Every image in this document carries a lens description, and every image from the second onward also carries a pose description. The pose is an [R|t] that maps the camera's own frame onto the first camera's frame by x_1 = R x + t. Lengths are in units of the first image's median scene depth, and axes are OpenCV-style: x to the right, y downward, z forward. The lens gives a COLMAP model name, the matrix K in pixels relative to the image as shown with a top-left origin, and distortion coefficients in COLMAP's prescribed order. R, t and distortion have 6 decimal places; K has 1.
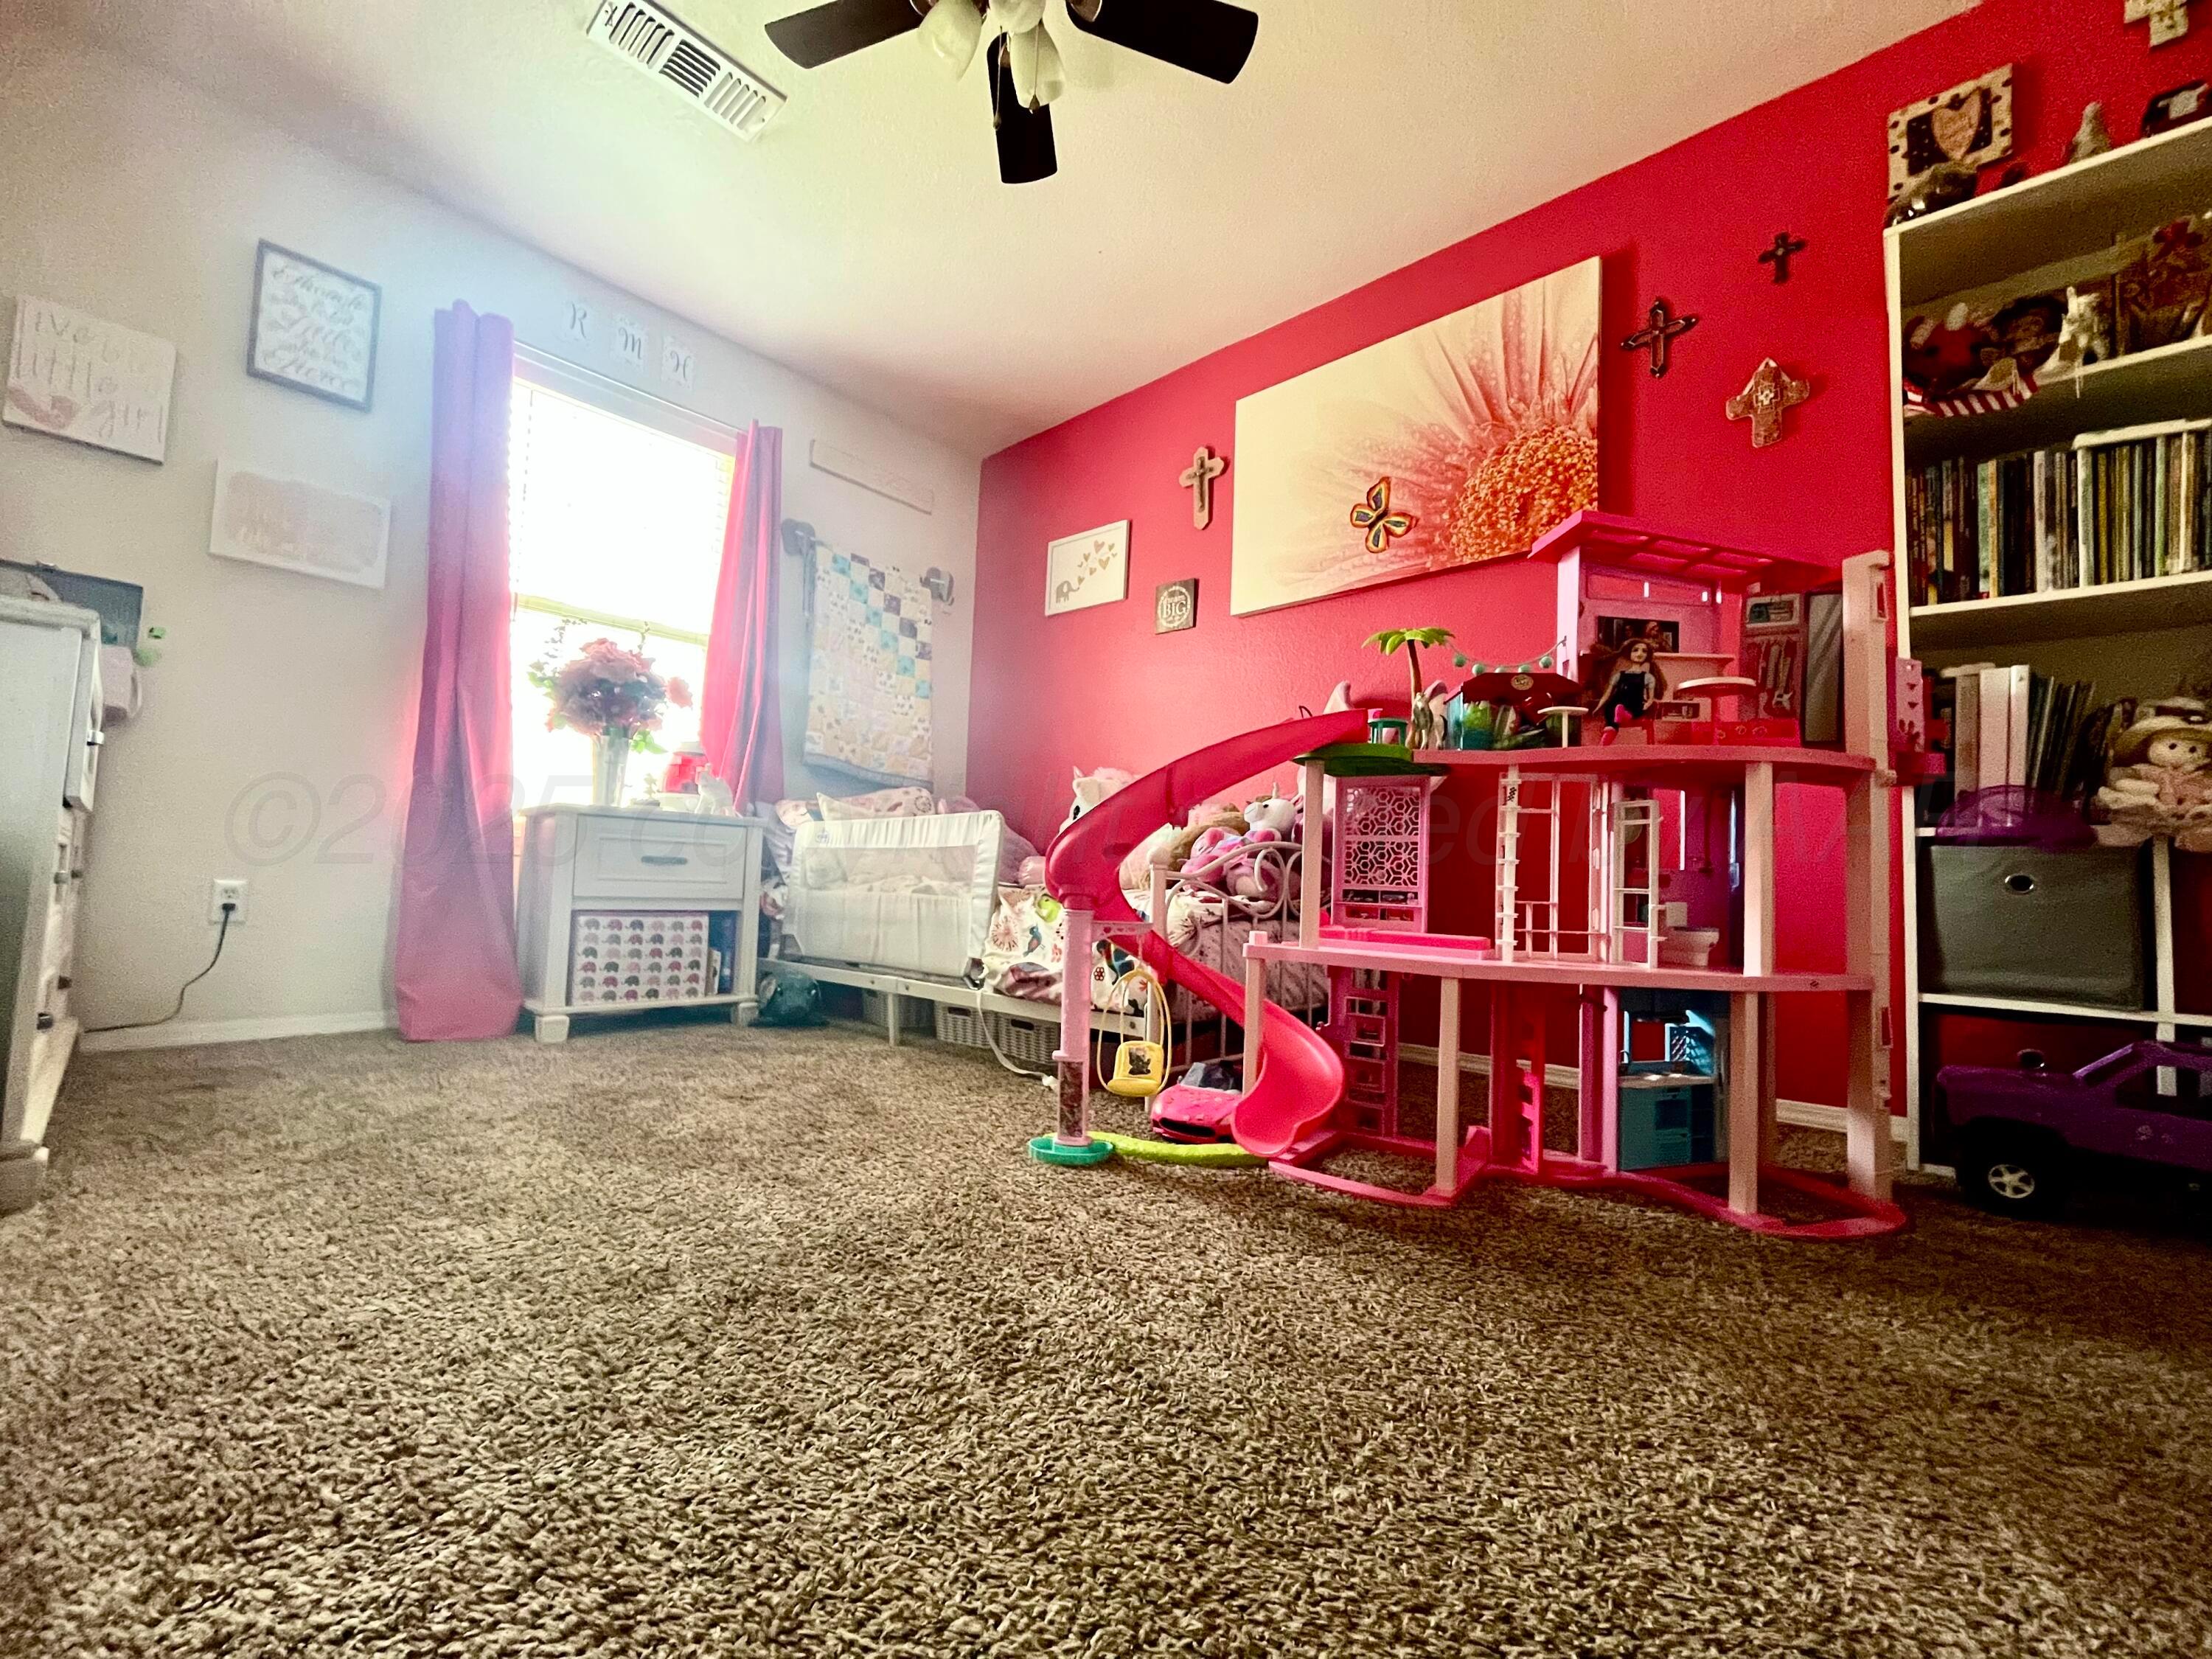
lens RADIAL K [[899.6, 0, 1105.0], [0, 899.6, 832.5], [0, 0, 1]] dist [-0.002988, 0.000299]
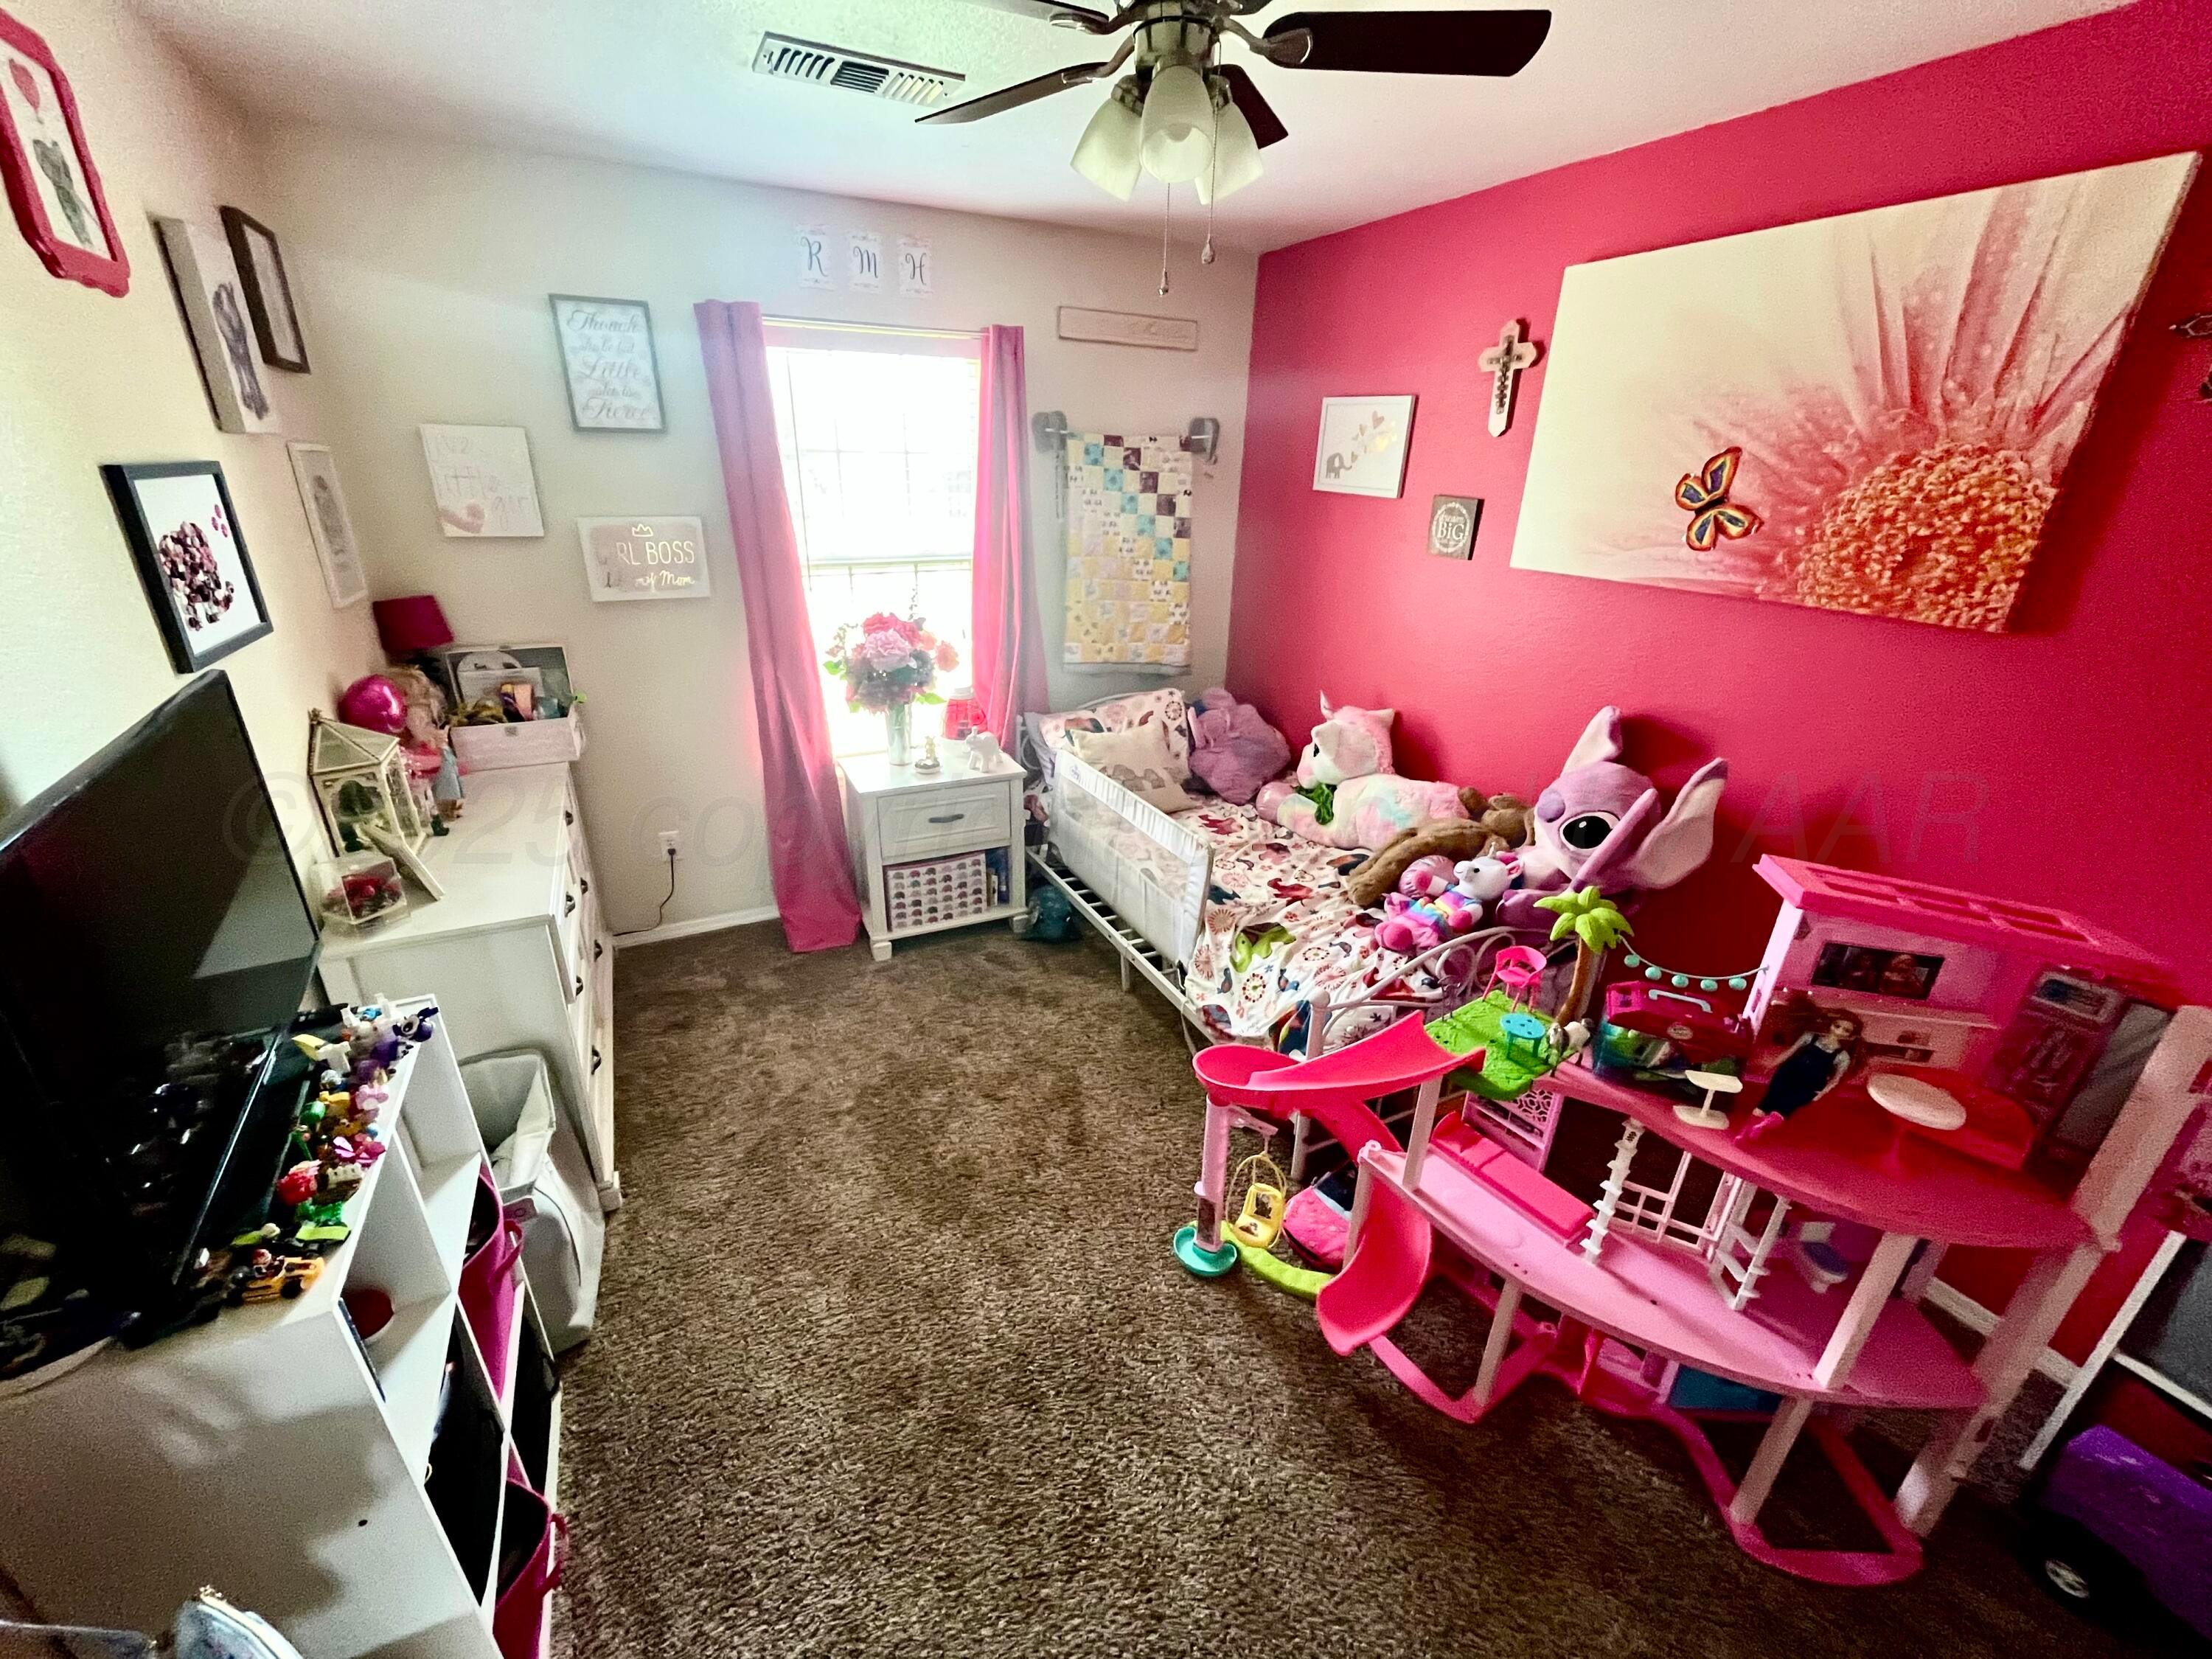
lens RADIAL K [[899.6, 0, 1104.3], [0, 899.6, 835.9], [0, 0, 1]] dist [-0.002988, 0.000299]
pose [[0.936189, 0.123654, -0.329028, 0.105301], [0.030360, 0.904133, 0.426172, -0.441437], [0.350183, -0.408967, 0.842685, 0.046615]]
